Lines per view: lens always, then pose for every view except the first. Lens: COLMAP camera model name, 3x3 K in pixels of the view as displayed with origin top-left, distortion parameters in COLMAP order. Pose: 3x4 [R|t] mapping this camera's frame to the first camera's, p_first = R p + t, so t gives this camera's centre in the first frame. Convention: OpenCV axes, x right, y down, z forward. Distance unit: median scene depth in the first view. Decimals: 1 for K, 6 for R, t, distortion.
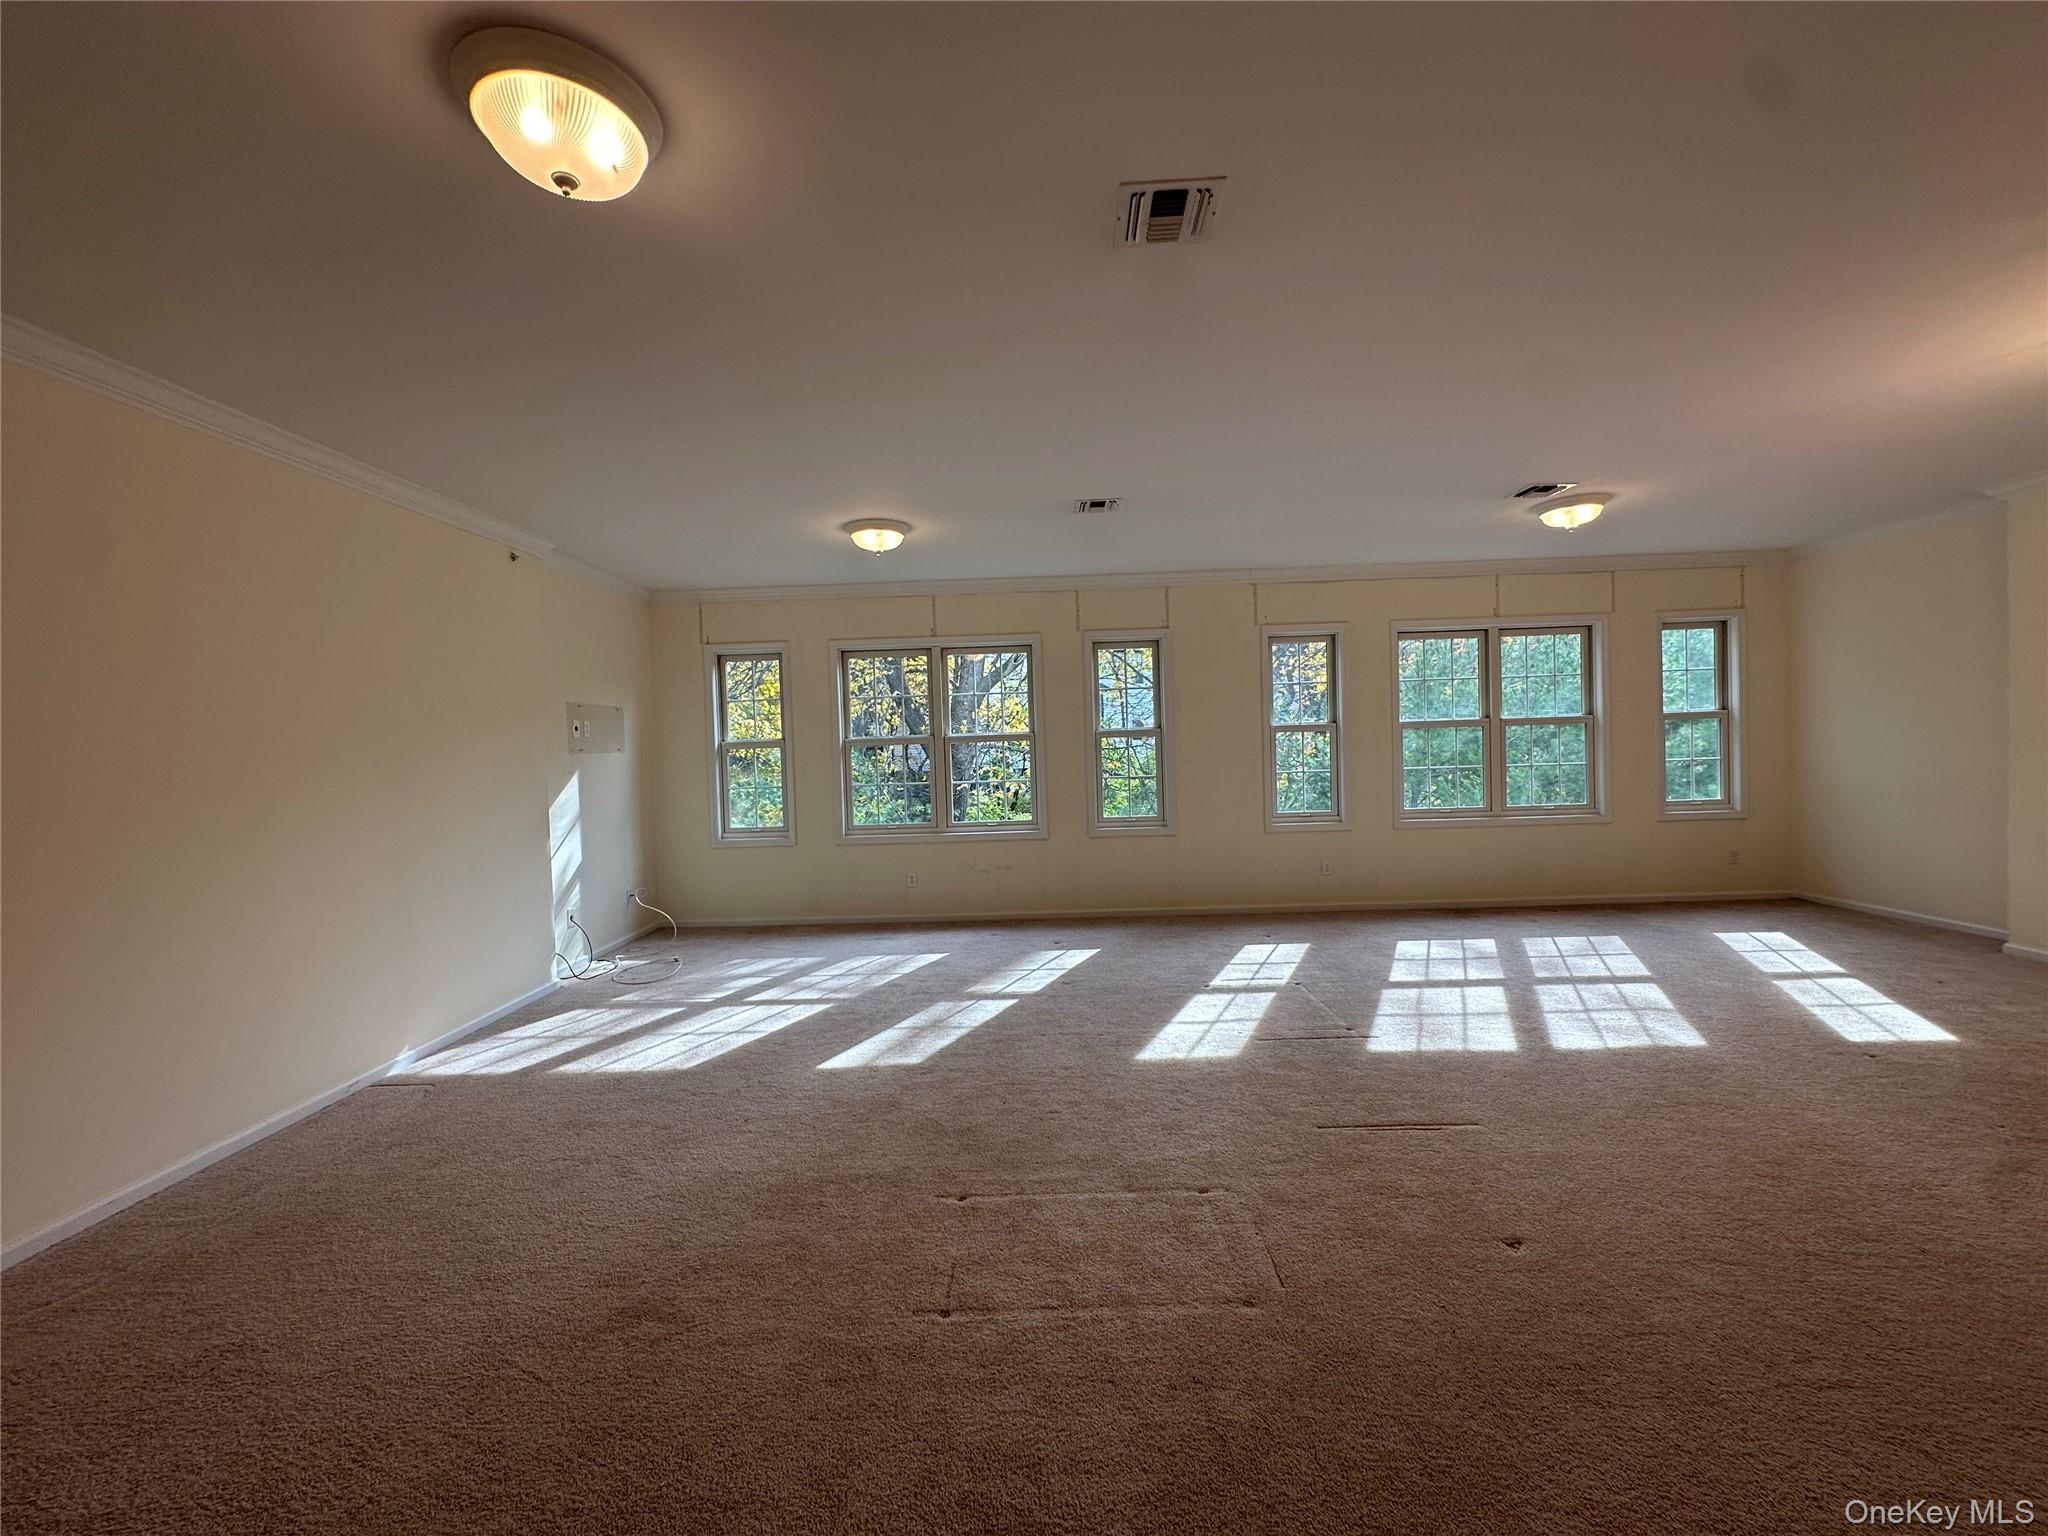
lens RADIAL K [[815.9, 0, 1022.5], [0, 815.9, 767.6], [0, 0, 1]] dist [-0.002491, 0.000661]
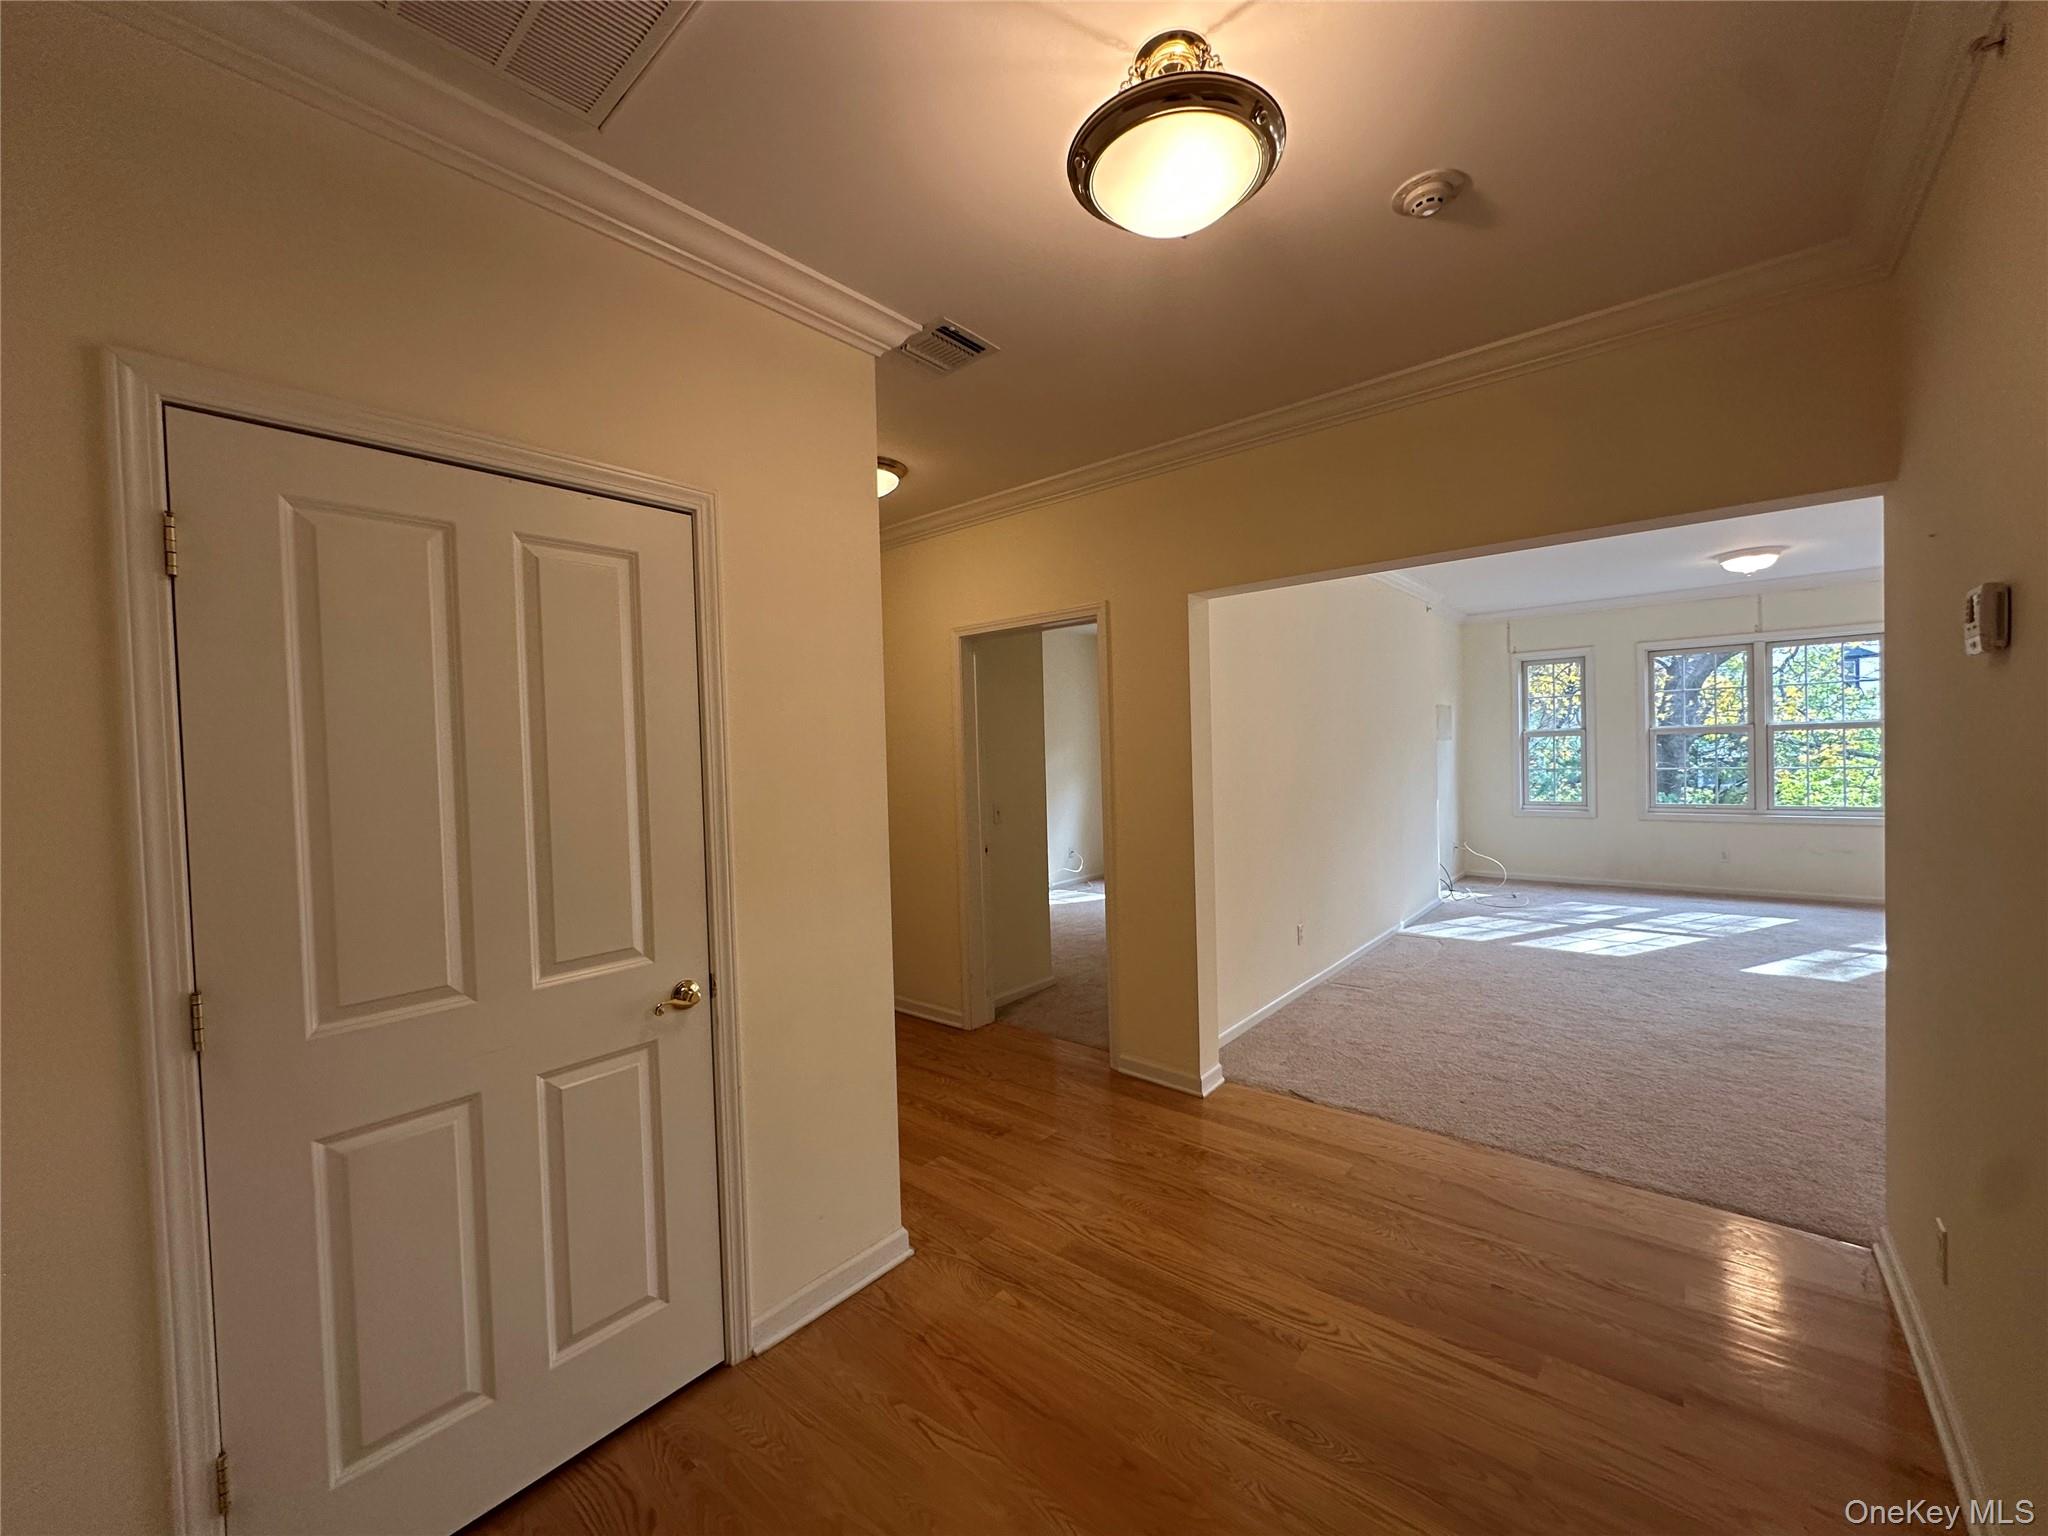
lens RADIAL K [[815.9, 0, 1022.5], [0, 815.9, 767.6], [0, 0, 1]] dist [-0.002491, 0.000661]
pose [[0.778386, 0.020911, -0.627437, -0.255625], [-0.009756, 0.999727, 0.021215, 0.006897], [0.627710, -0.010393, 0.778378, -0.617093]]
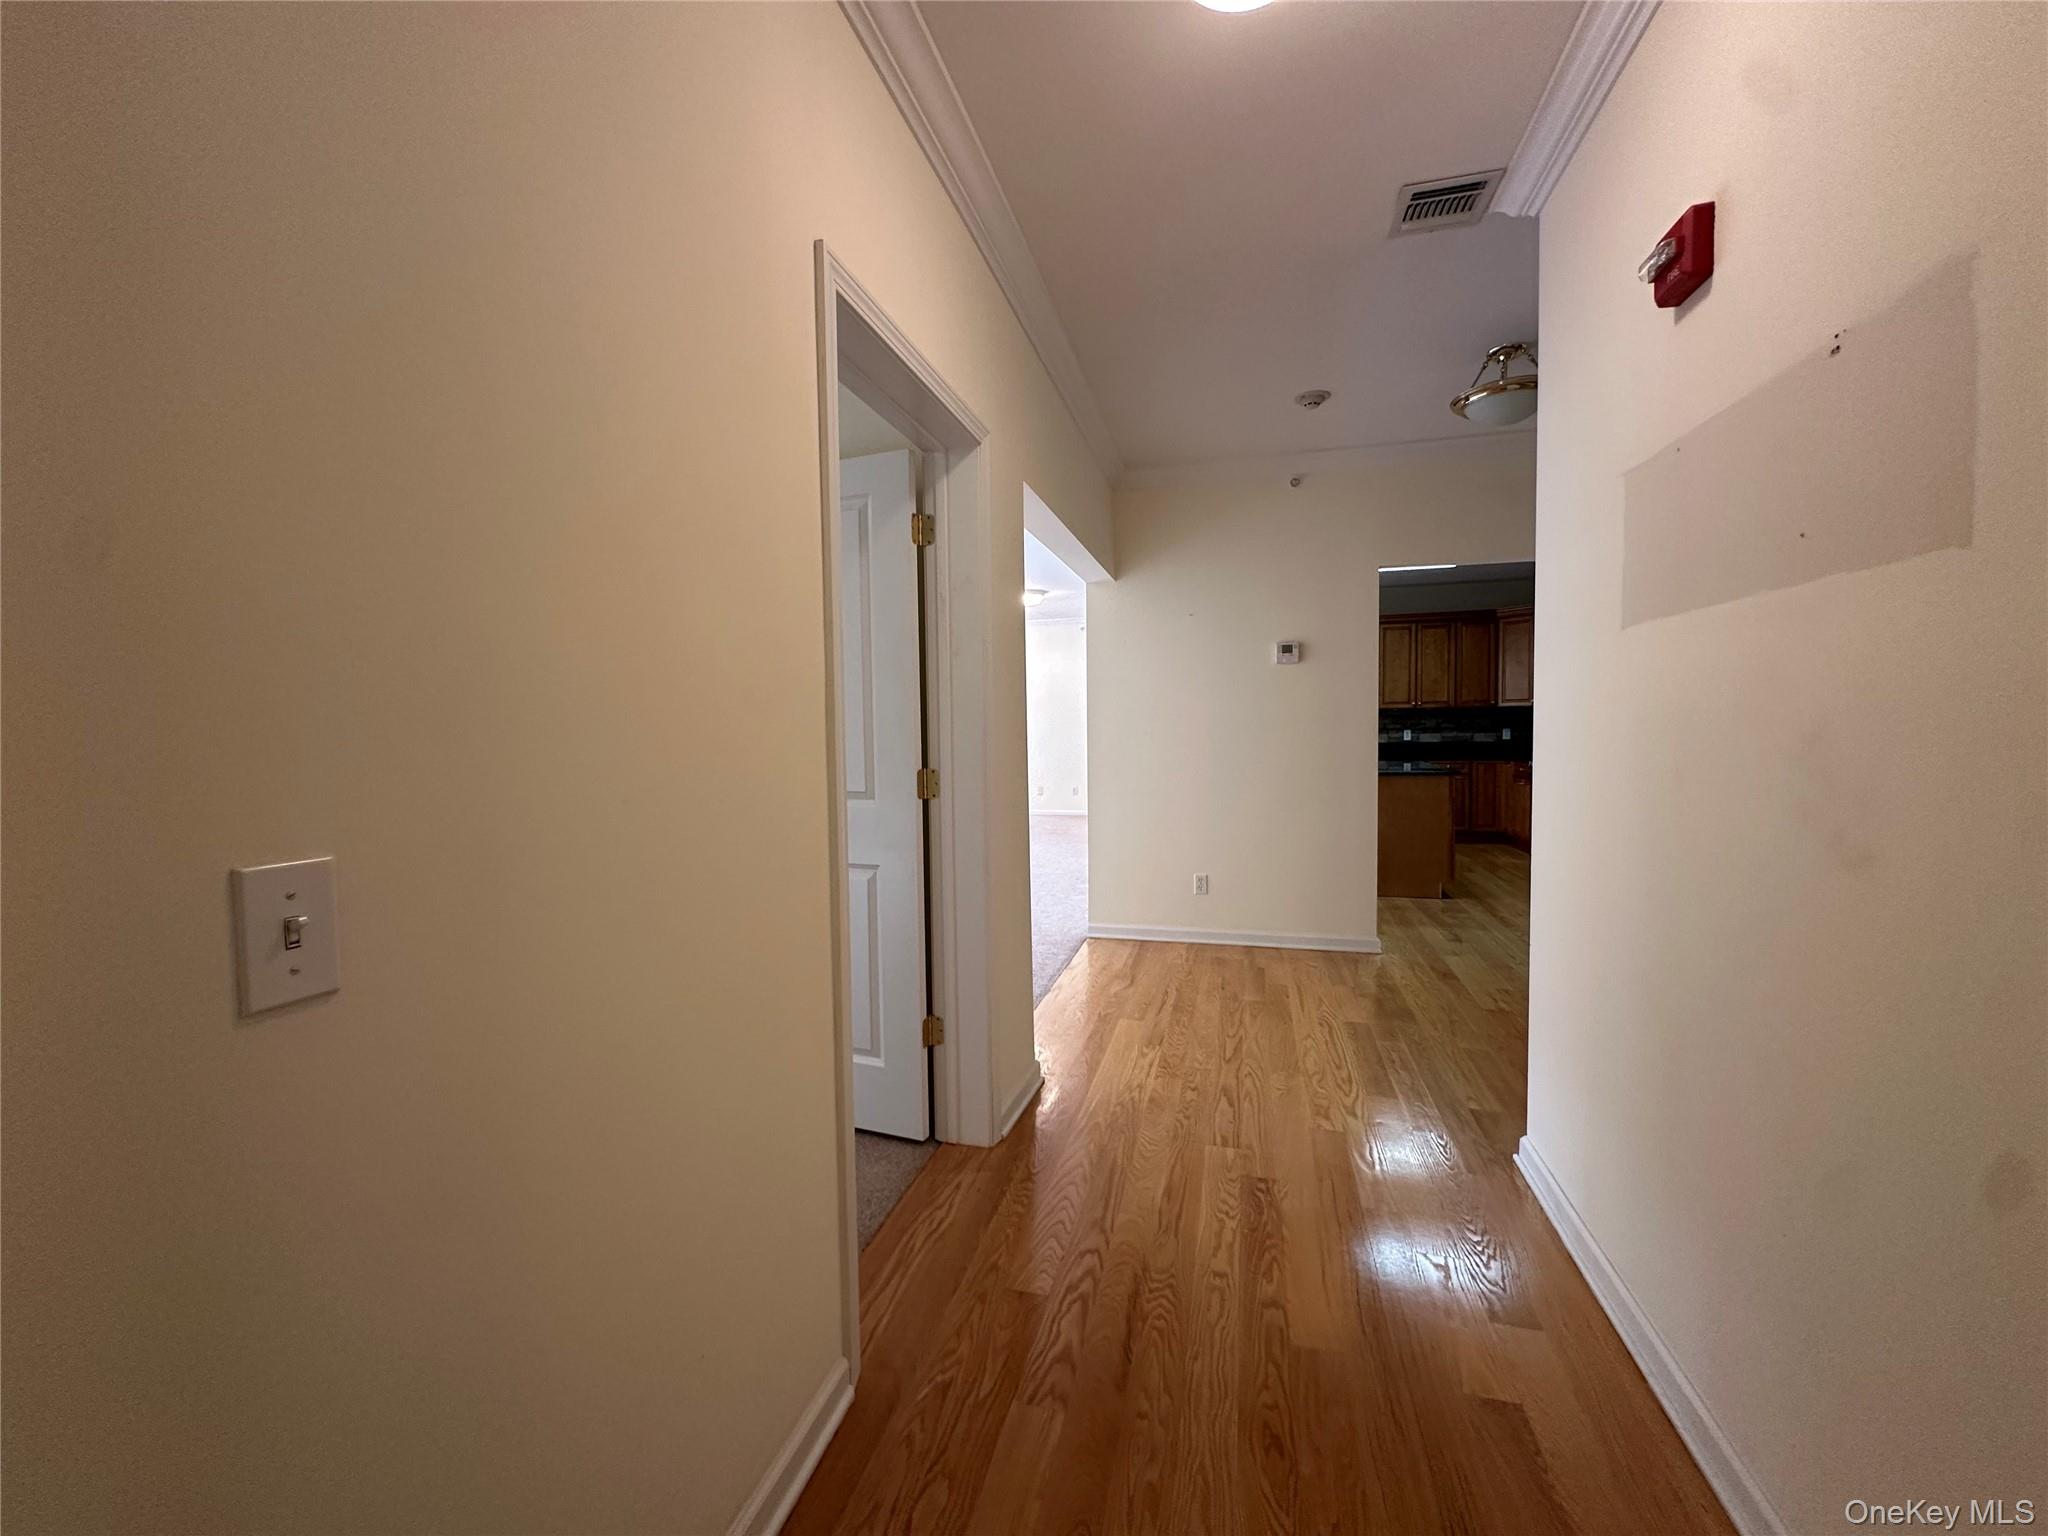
lens RADIAL K [[815.9, 0, 1022.5], [0, 815.9, 767.6], [0, 0, 1]] dist [-0.002491, 0.000661]
pose [[0.241122, -0.021023, 0.970267, -1.159321], [0.033264, 0.999357, 0.013387, 0.068119], [-0.969925, 0.029047, 0.241666, -0.106252]]
